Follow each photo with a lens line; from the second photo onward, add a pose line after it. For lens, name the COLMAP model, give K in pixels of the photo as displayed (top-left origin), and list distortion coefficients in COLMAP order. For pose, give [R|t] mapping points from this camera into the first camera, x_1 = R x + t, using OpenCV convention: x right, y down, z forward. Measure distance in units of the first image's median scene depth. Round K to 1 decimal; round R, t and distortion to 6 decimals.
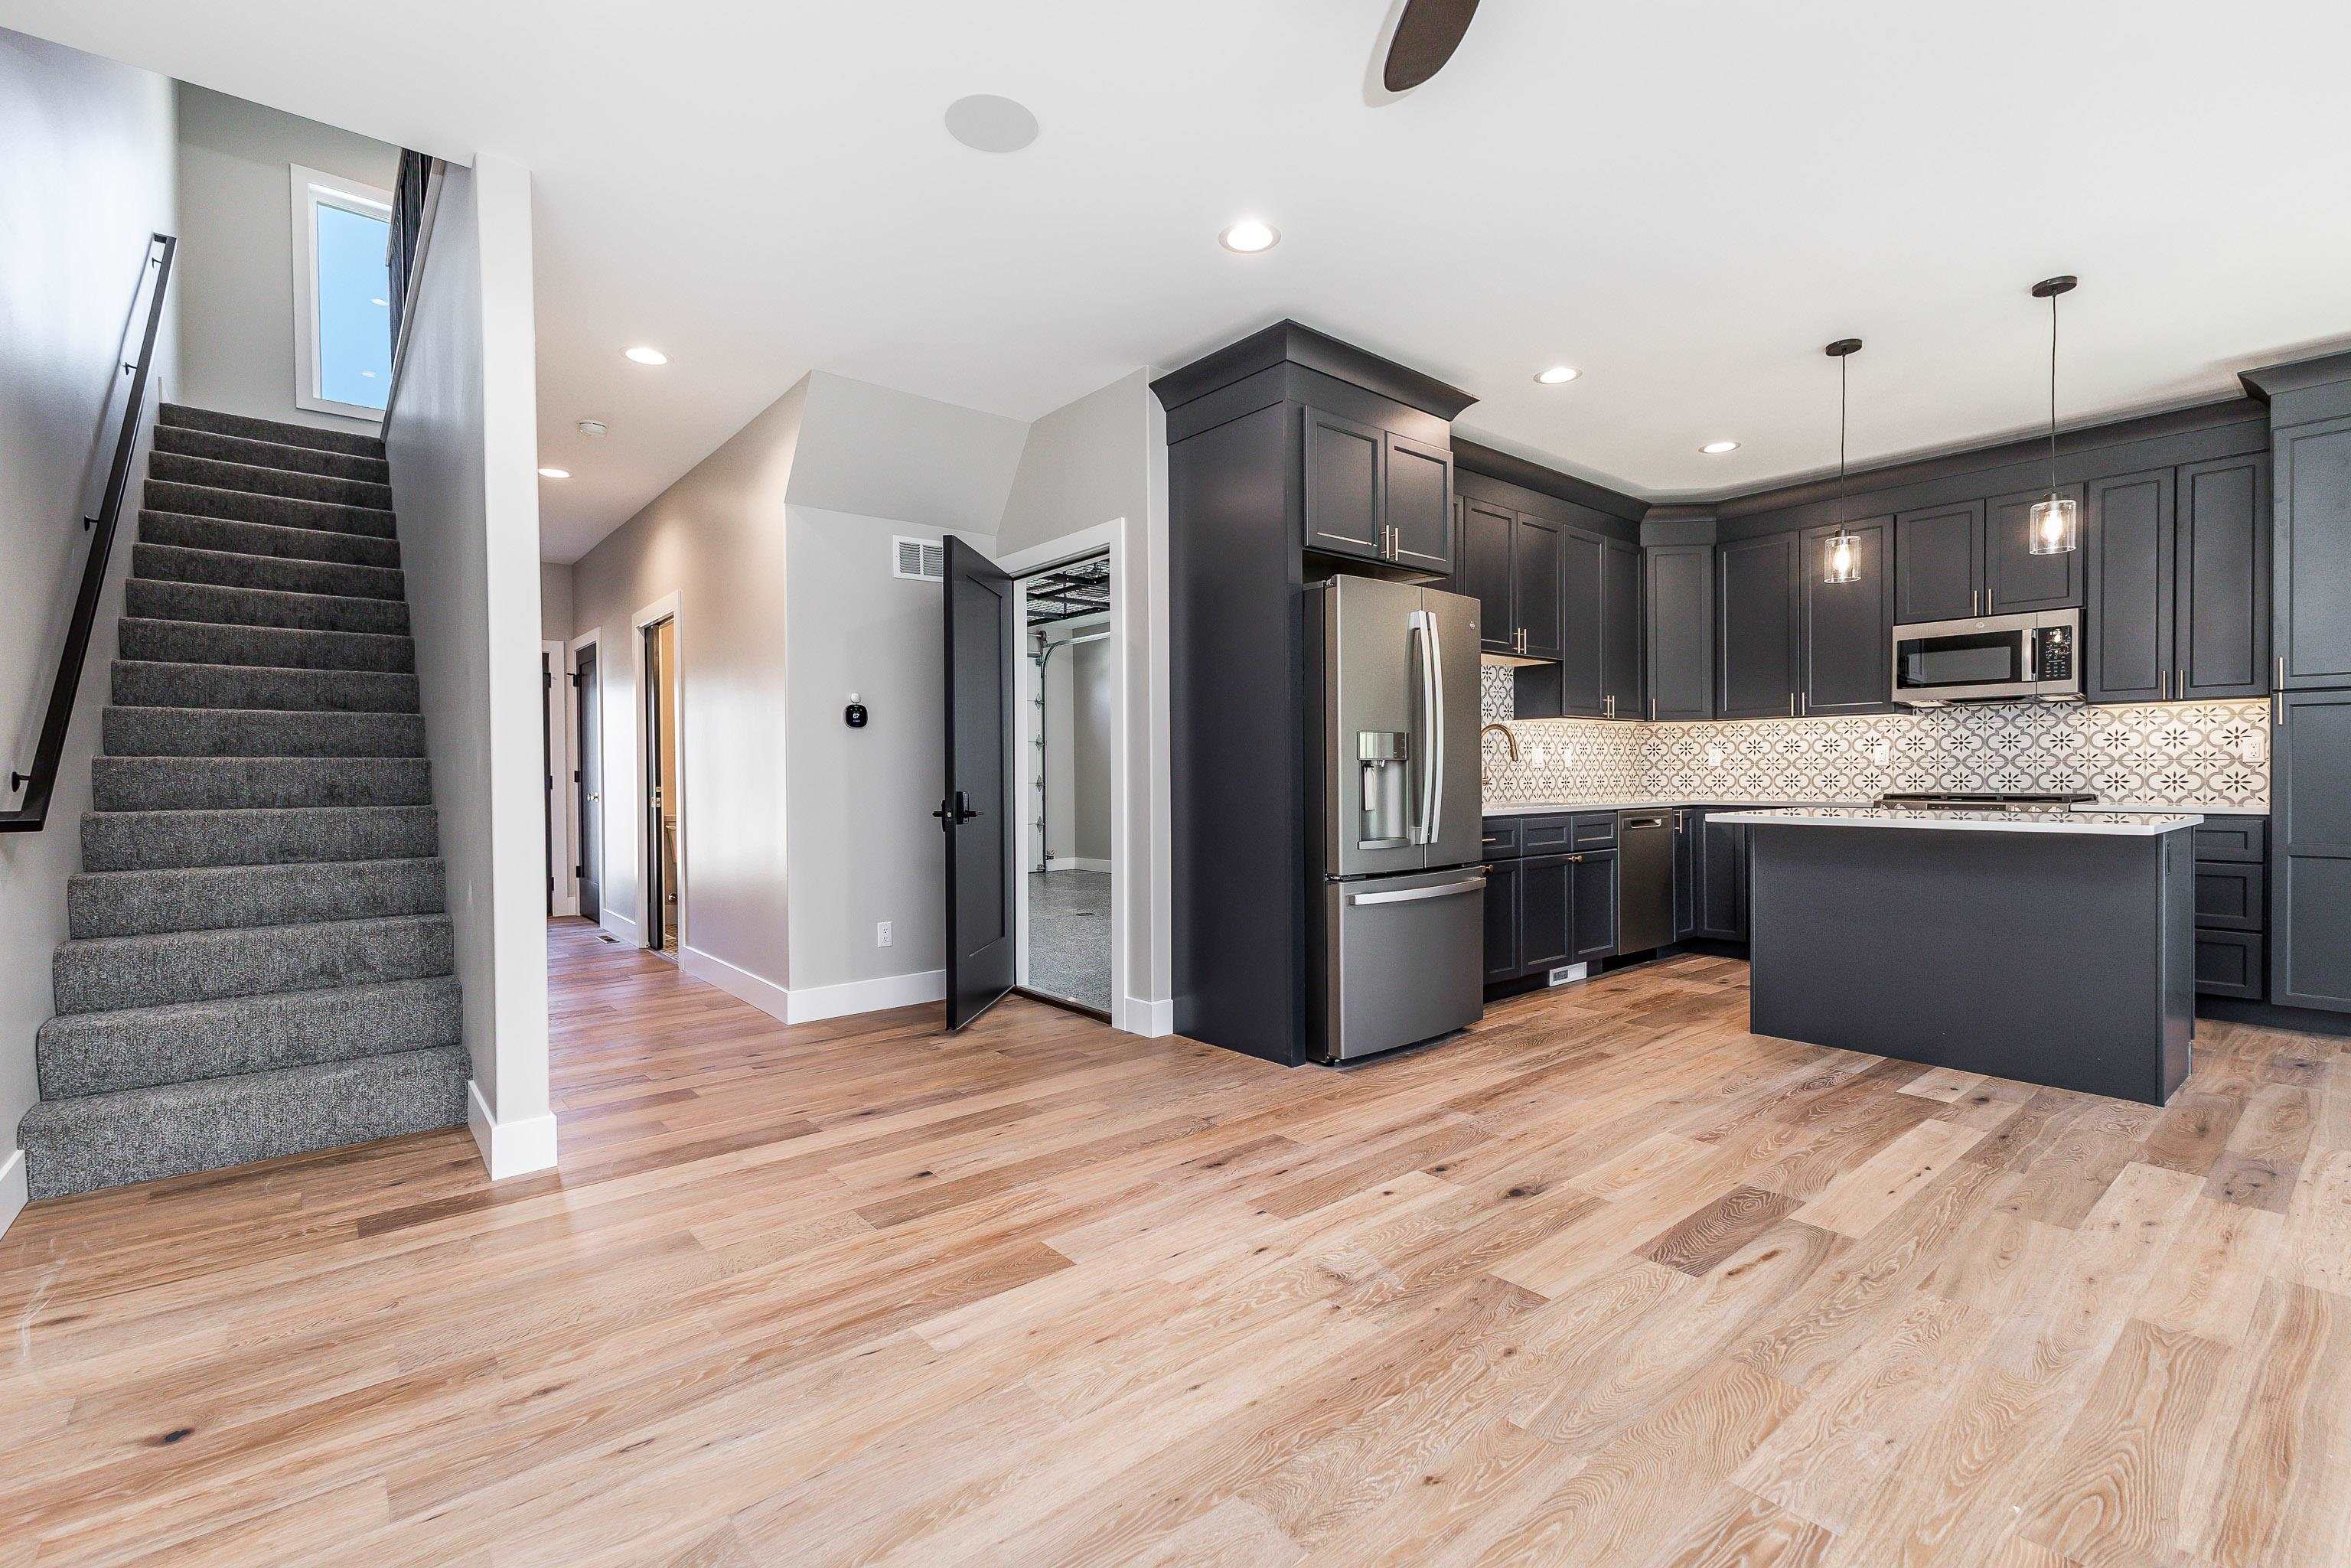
lens RADIAL K [[1037.4, 0, 1177.1], [0, 1037.4, 781.4], [0, 0, 1]] dist [0.014502, -0.004153]
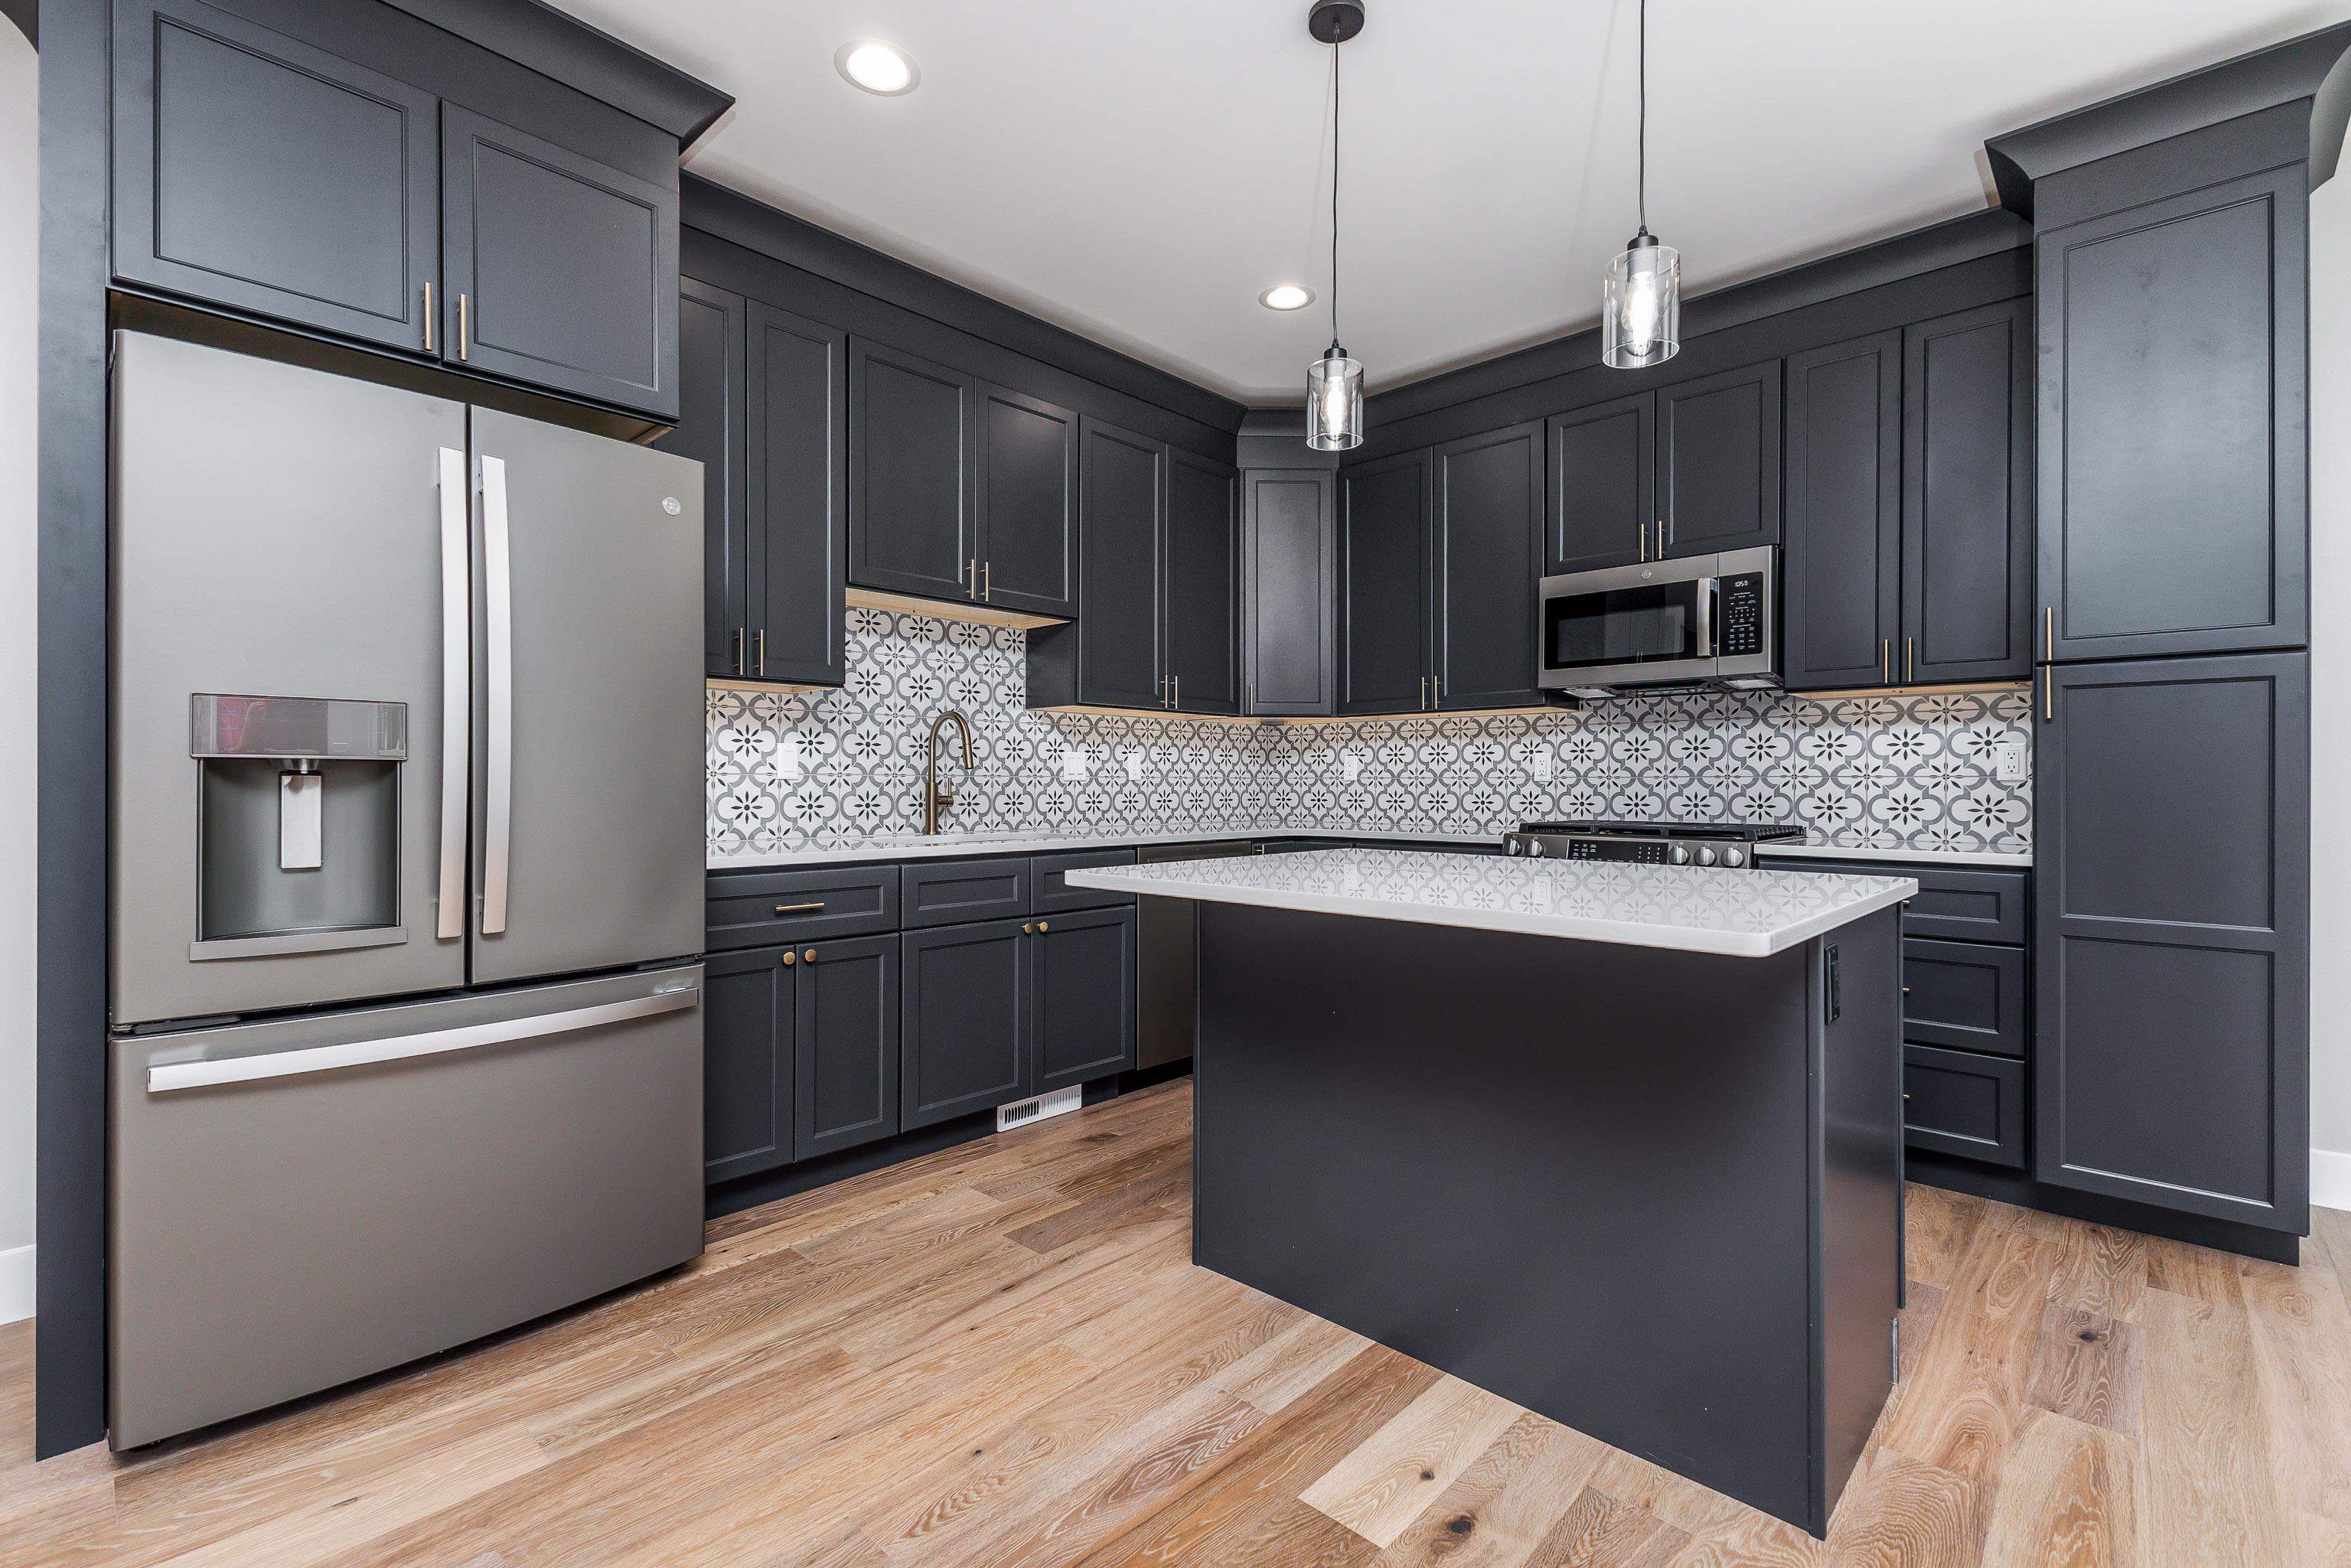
lens RADIAL K [[1037.4, 0, 1164.6], [0, 1037.4, 776.1], [0, 0, 1]] dist [0.014502, -0.004153]
pose [[0.993898, 0.008544, 0.109975, 0.474486], [-0.006823, 0.999848, -0.016016, -0.007763], [-0.110096, 0.015168, 0.993805, 0.451734]]
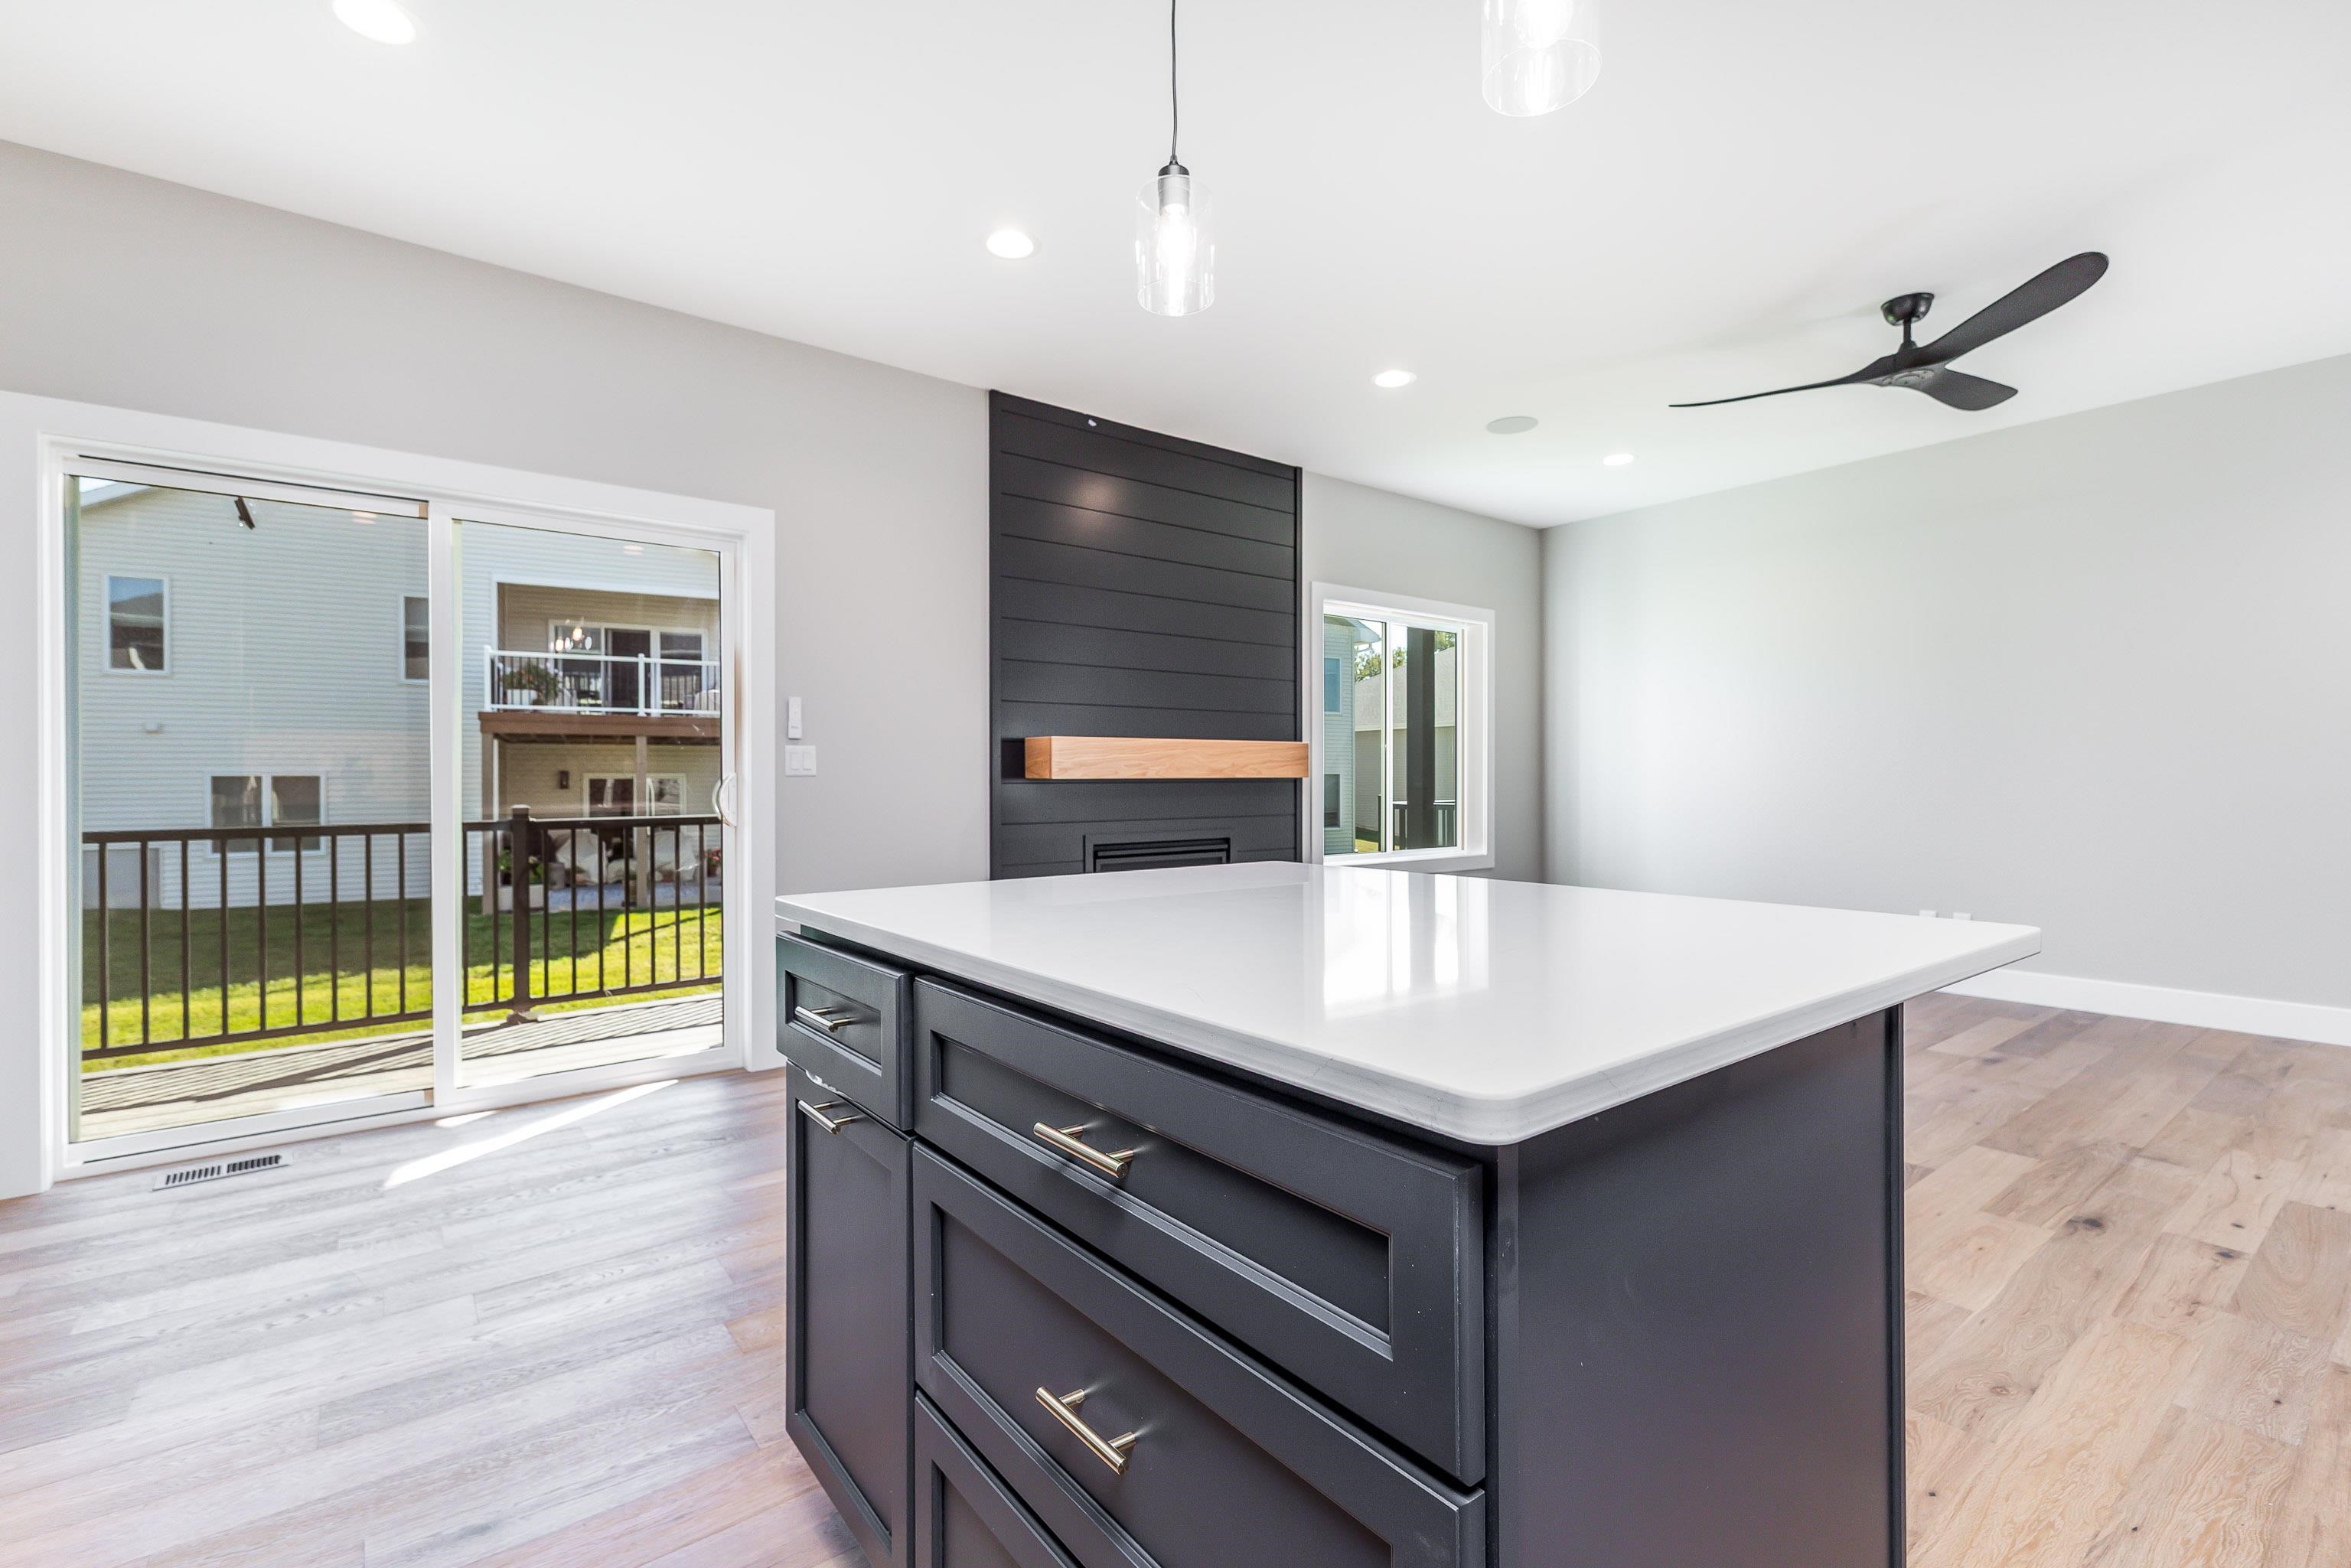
lens RADIAL K [[1037.4, 0, 1174.8], [0, 1037.4, 783.4], [0, 0, 1]] dist [0.014502, -0.004153]
pose [[-0.999319, 0.011261, 0.035136, 0.700777], [0.011704, 0.999854, 0.012422, -0.015234], [-0.034991, 0.012825, -0.999305, 1.234368]]
